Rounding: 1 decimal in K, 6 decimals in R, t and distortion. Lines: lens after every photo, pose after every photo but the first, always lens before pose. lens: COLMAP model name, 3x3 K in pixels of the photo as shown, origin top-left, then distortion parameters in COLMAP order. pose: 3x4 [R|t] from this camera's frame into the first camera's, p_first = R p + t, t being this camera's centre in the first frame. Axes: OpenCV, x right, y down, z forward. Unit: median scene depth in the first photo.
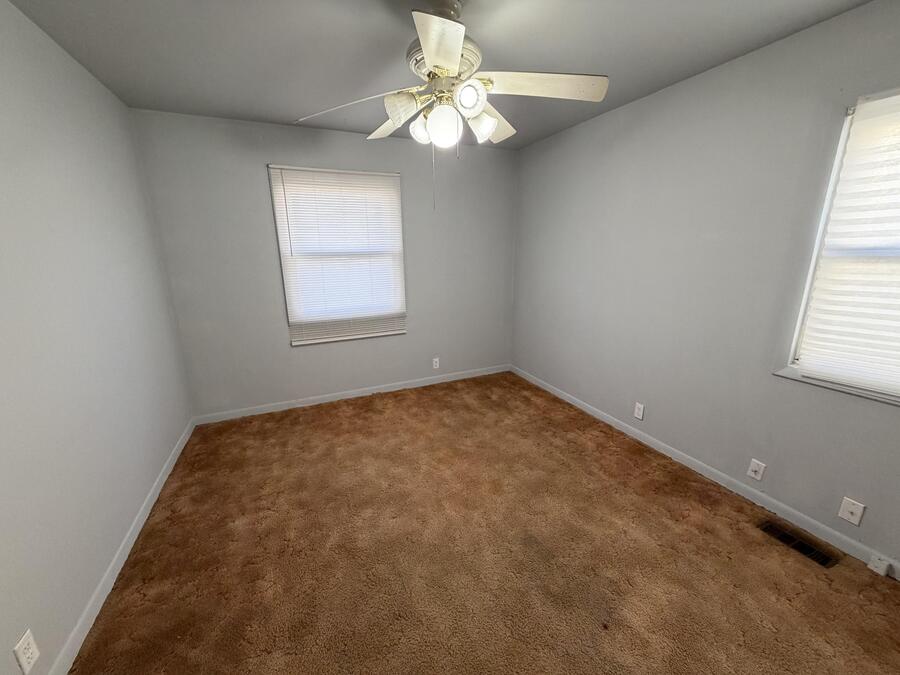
lens RADIAL K [[357.1, 0, 451.4], [0, 357.1, 340.6], [0, 0, 1]] dist [-0.001630, 0.000019]
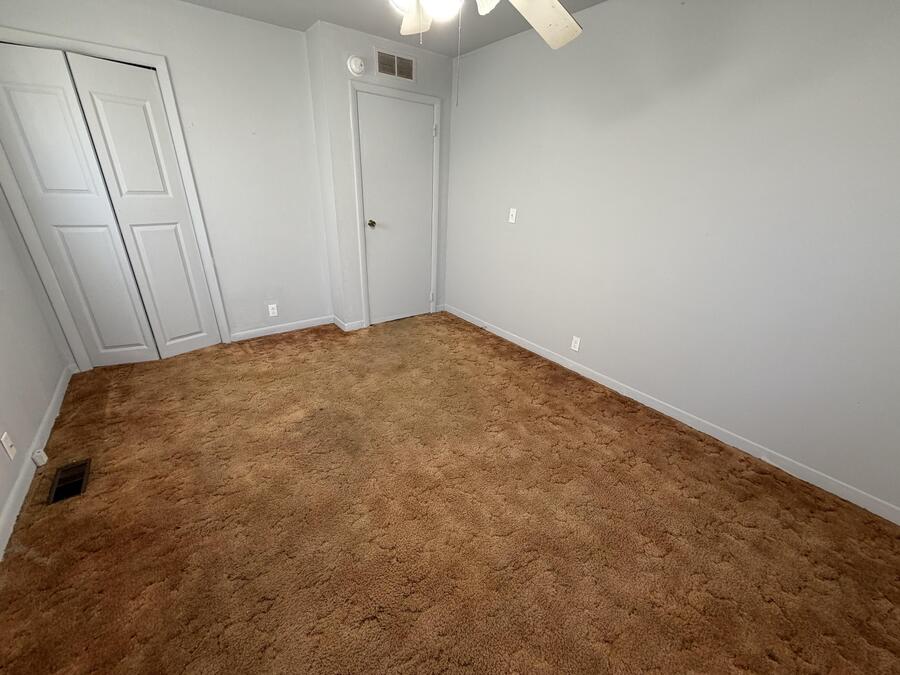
lens RADIAL K [[357.1, 0, 450.4], [0, 357.1, 337.4], [0, 0, 1]] dist [-0.001630, 0.000019]
pose [[-0.971753, 0.066689, -0.226383, 0.146073], [-0.085762, 0.793878, 0.601999, -0.378362], [0.219867, 0.604409, -0.765734, 1.601936]]
